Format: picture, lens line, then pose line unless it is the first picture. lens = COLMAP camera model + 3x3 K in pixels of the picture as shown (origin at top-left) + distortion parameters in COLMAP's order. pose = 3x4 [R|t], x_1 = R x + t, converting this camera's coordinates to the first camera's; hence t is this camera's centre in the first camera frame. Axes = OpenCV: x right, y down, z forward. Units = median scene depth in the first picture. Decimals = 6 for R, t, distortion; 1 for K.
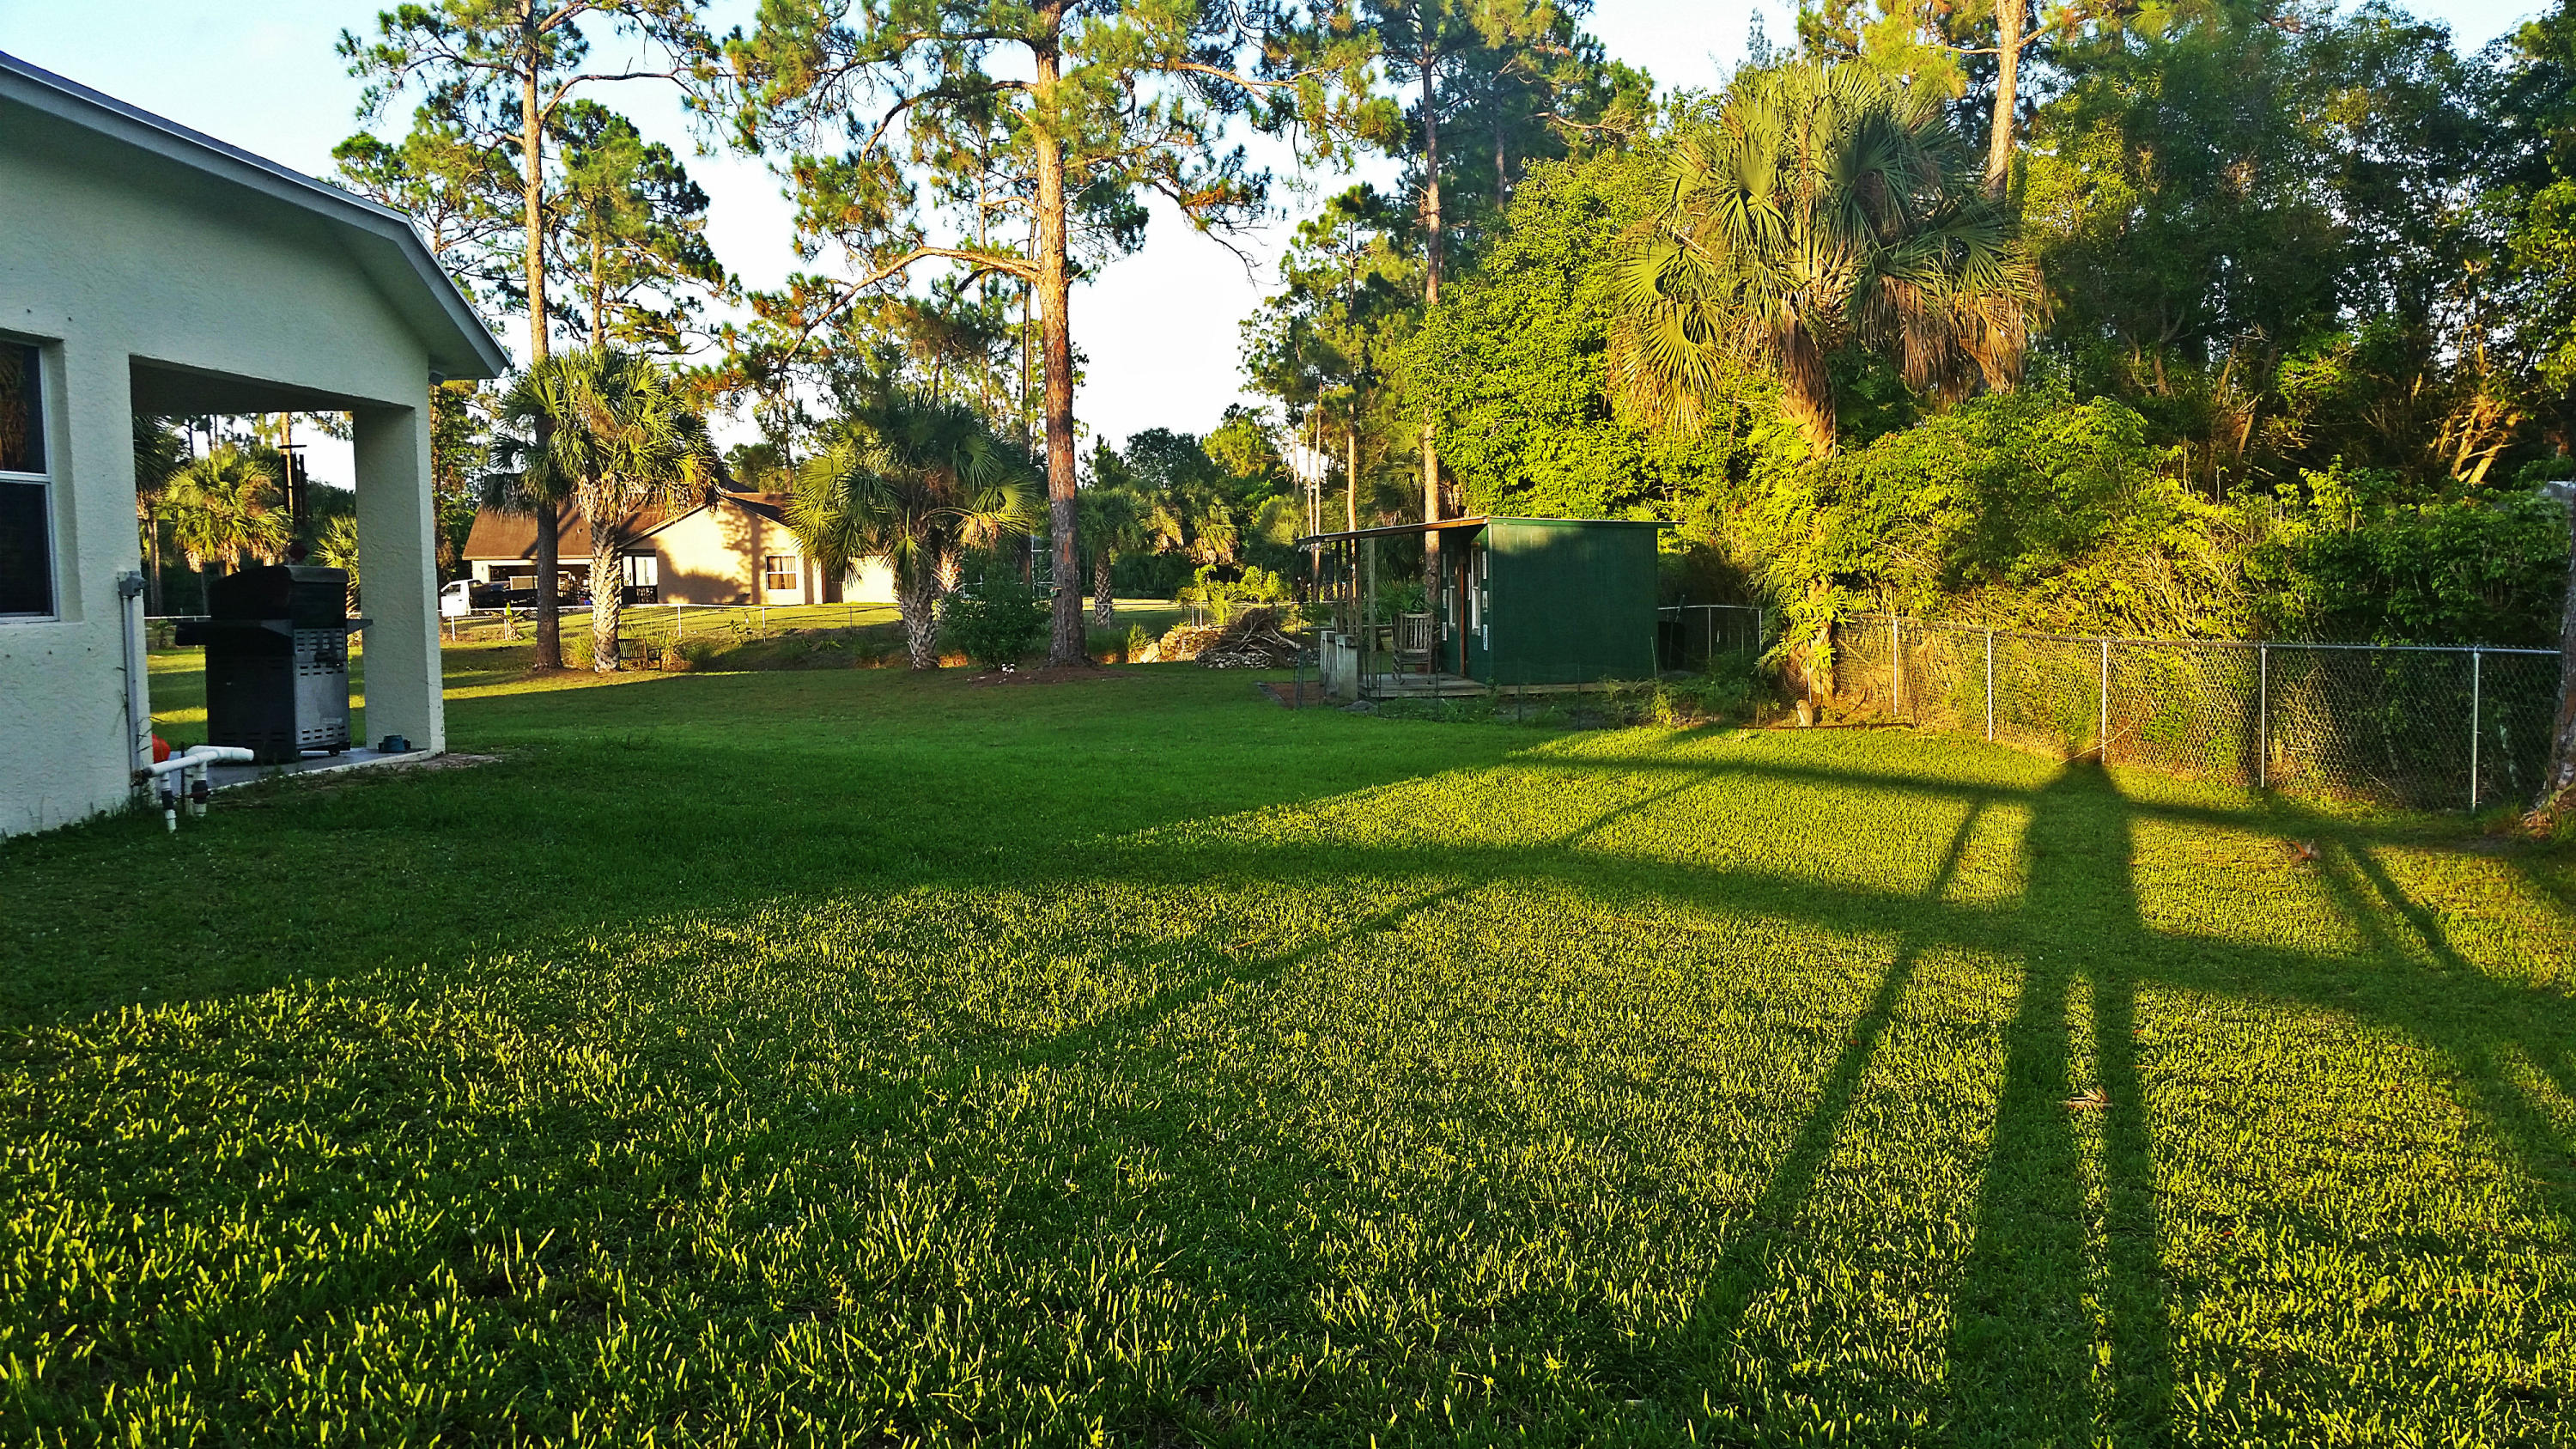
lens RADIAL K [[2005.1, 0, 1288.0], [0, 2005.1, 724.5], [0, 0, 1]] dist [-0.010681, -0.006053]
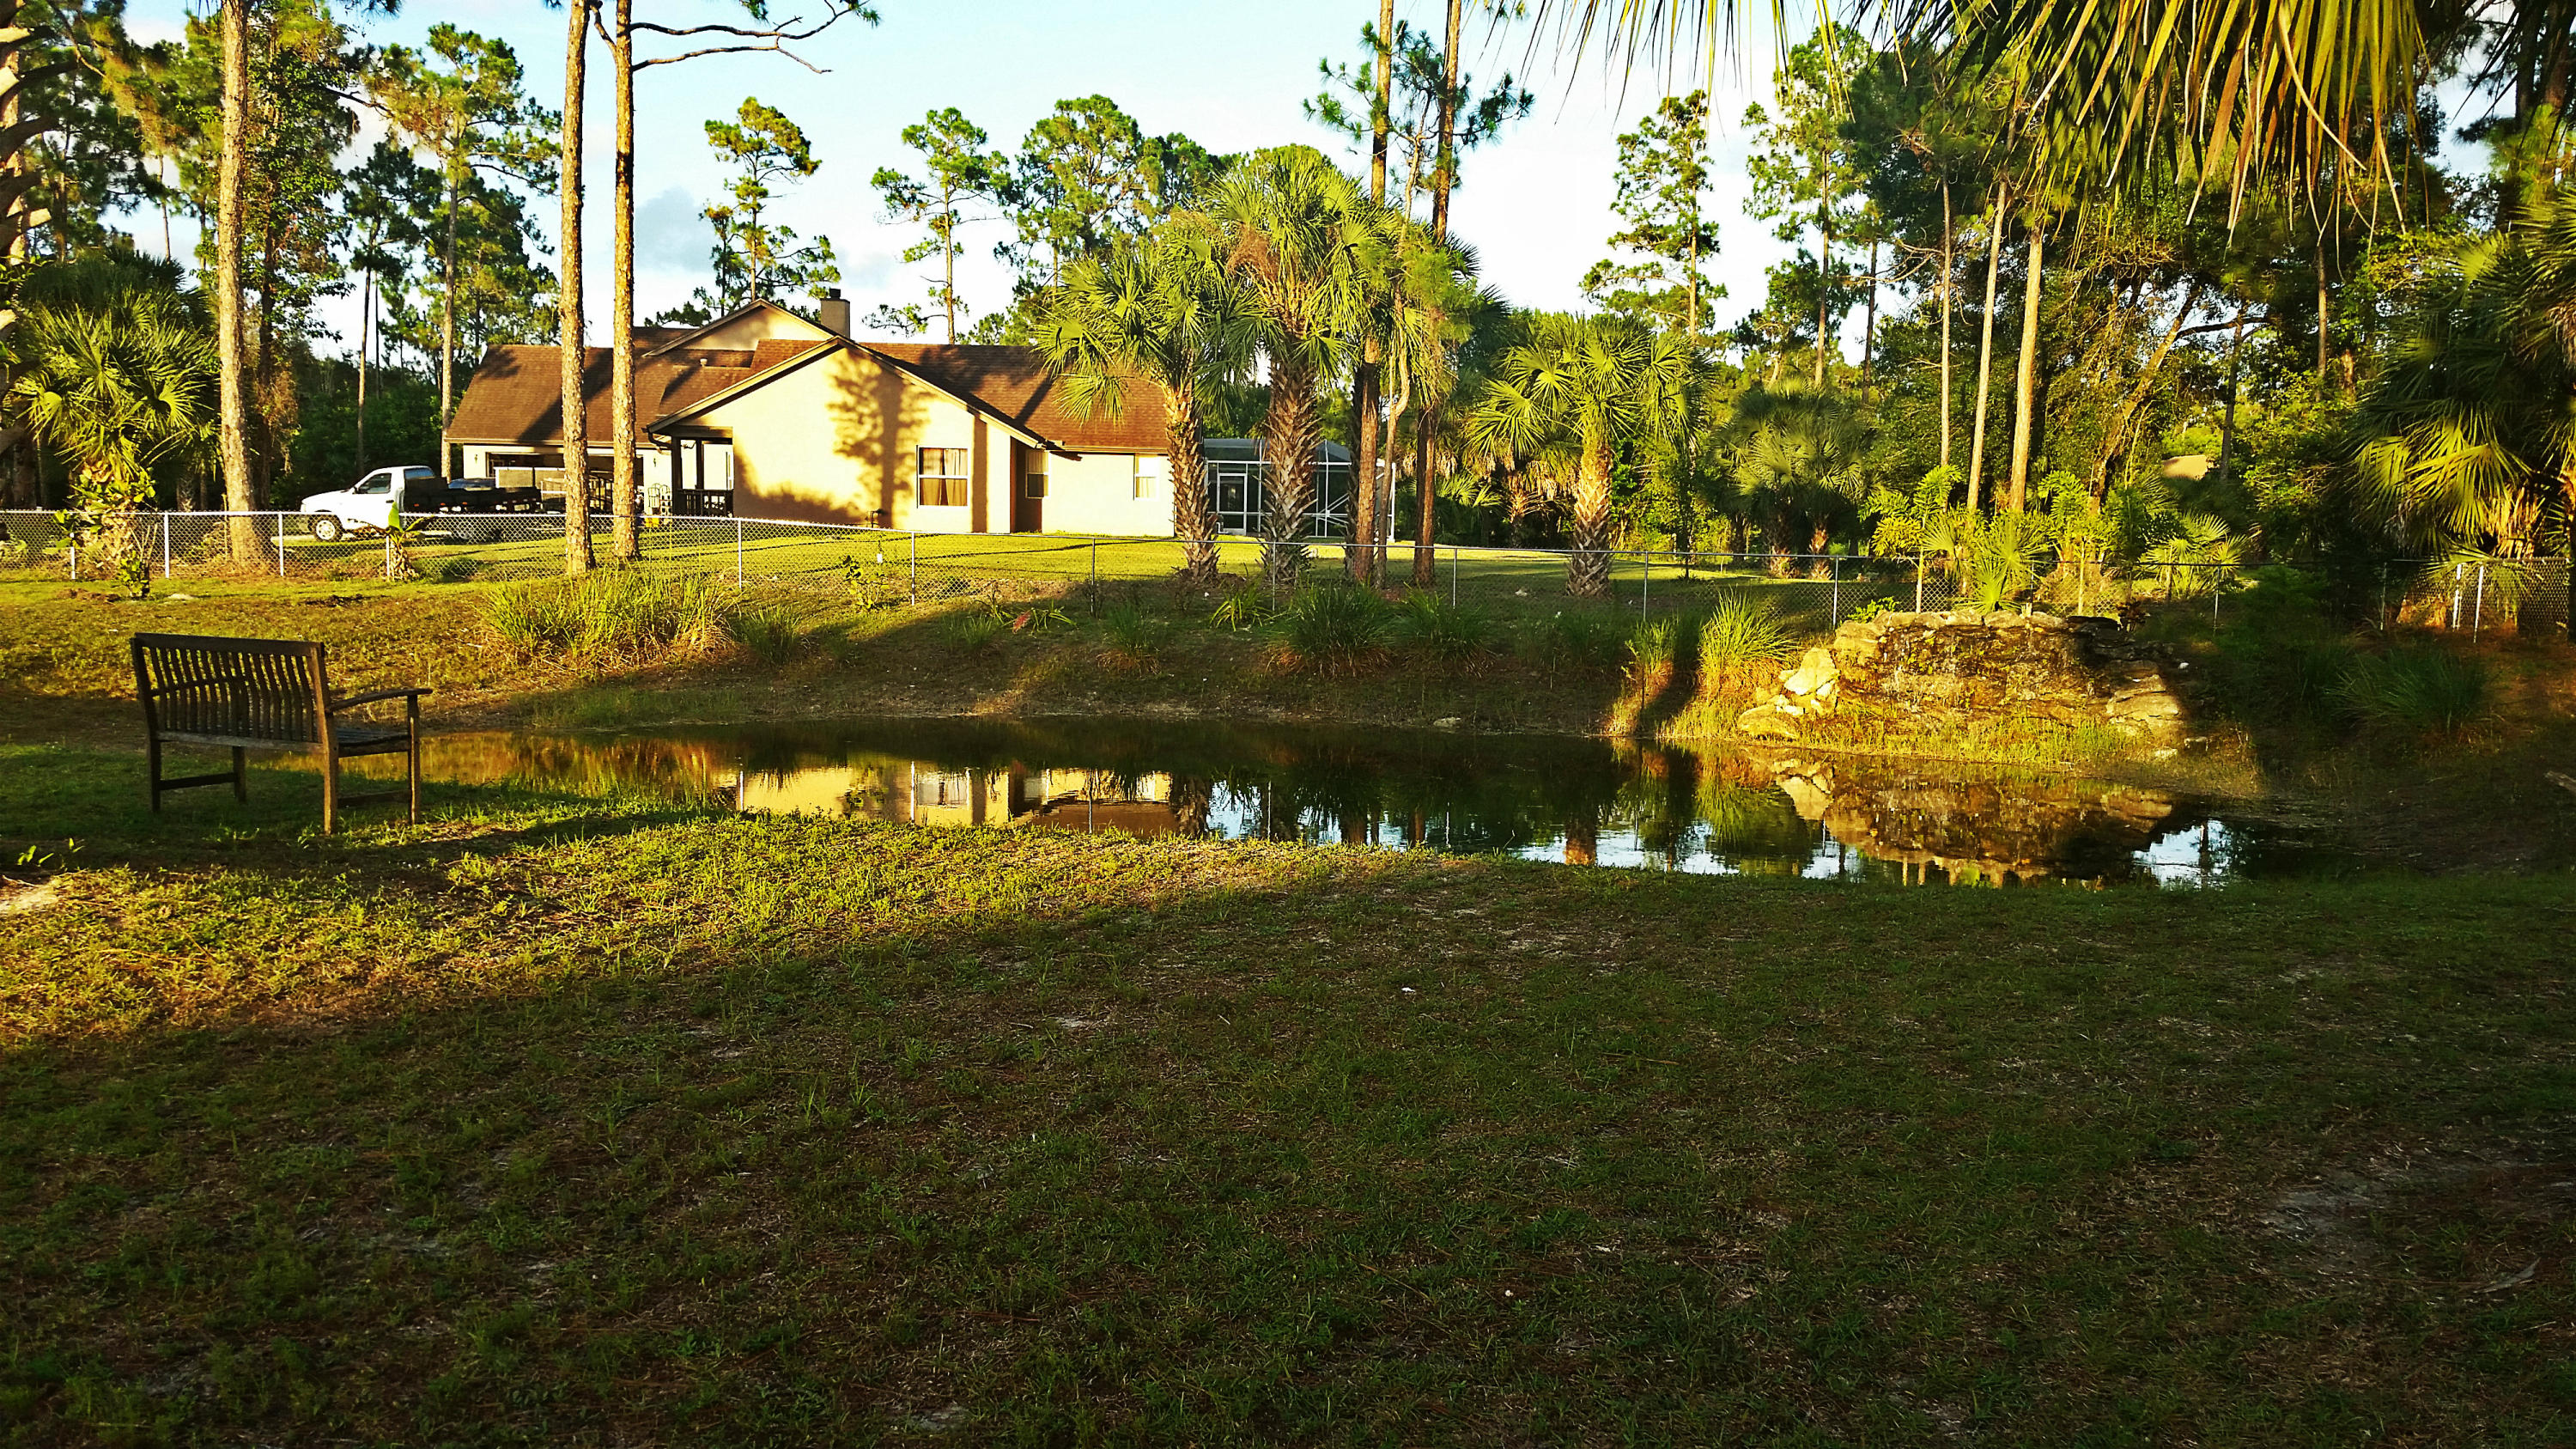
lens RADIAL K [[2005.1, 0, 1288.0], [0, 2005.1, 724.5], [0, 0, 1]] dist [-0.010681, -0.006053]
pose [[0.997828, 0.045388, -0.047732, -0.127796], [-0.044216, 0.998701, 0.025312, -0.024805], [0.048818, -0.023147, 0.998539, 0.446129]]
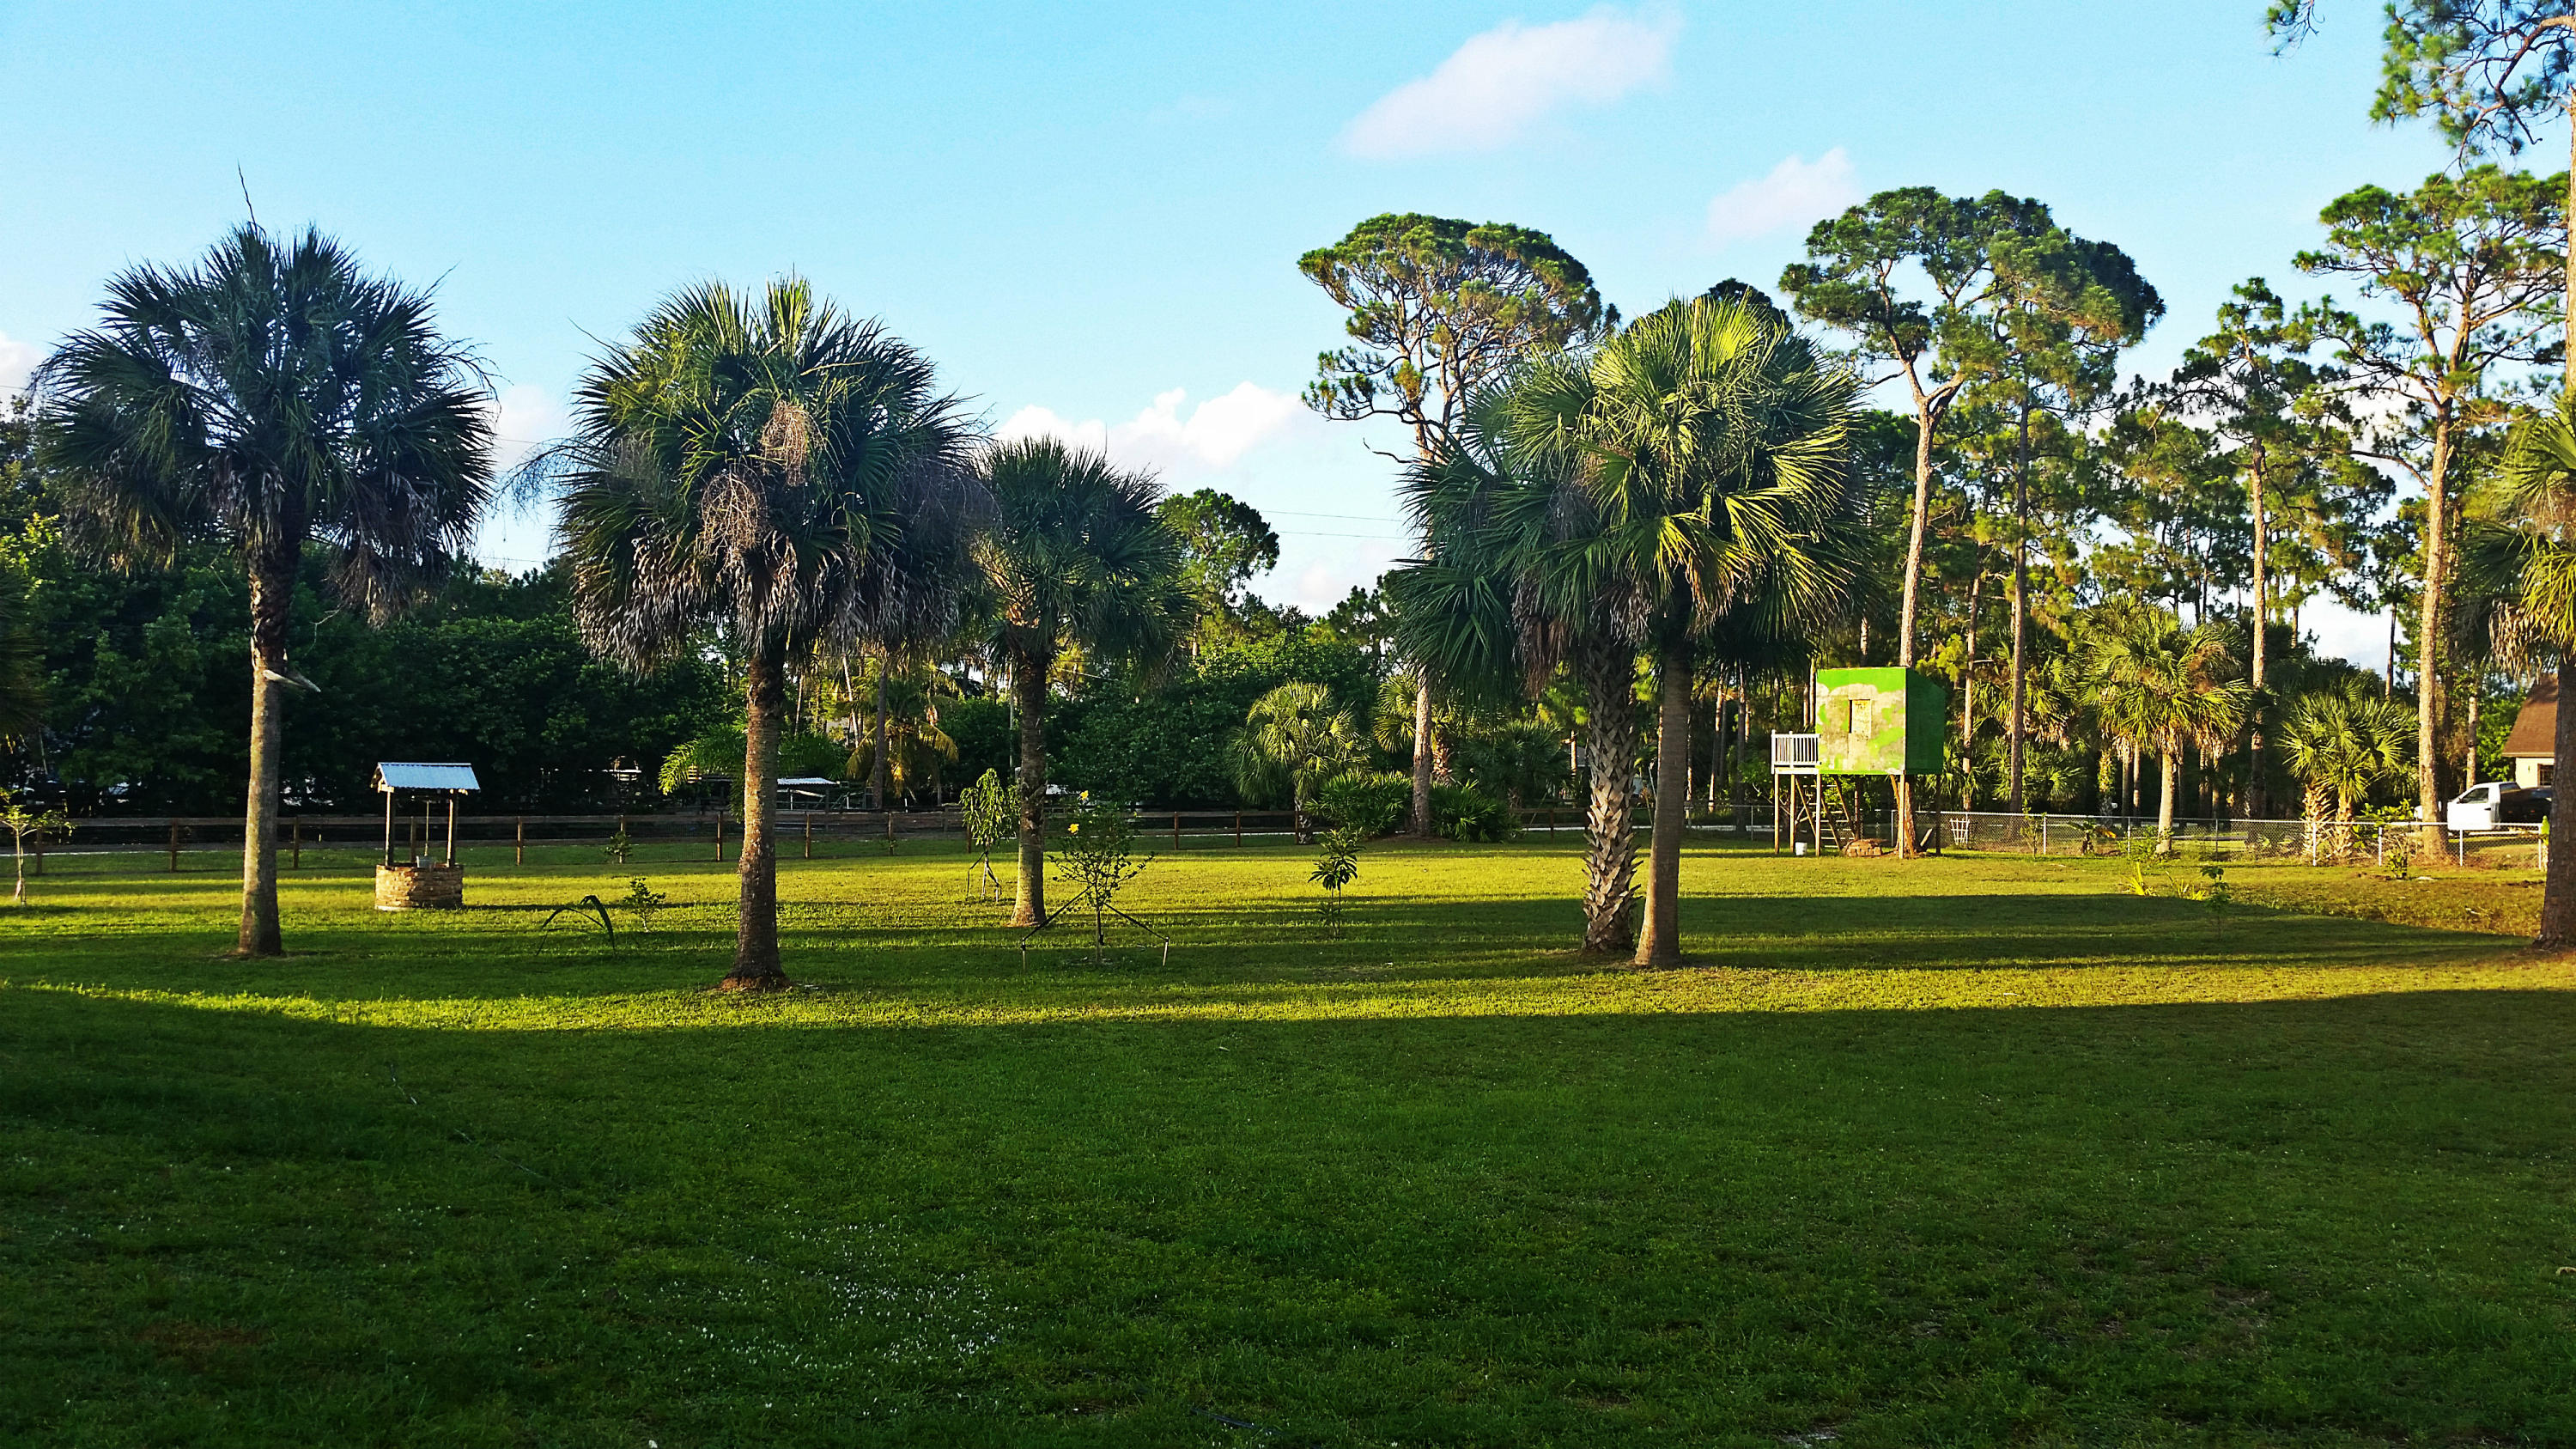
lens RADIAL K [[2005.1, 0, 1288.0], [0, 2005.1, 724.5], [0, 0, 1]] dist [-0.010681, -0.006053]
pose [[0.580685, 0.011336, -0.814050, -0.067604], [-0.089650, 0.994713, -0.050098, -0.016284], [0.809177, 0.102070, 0.578631, 0.203638]]
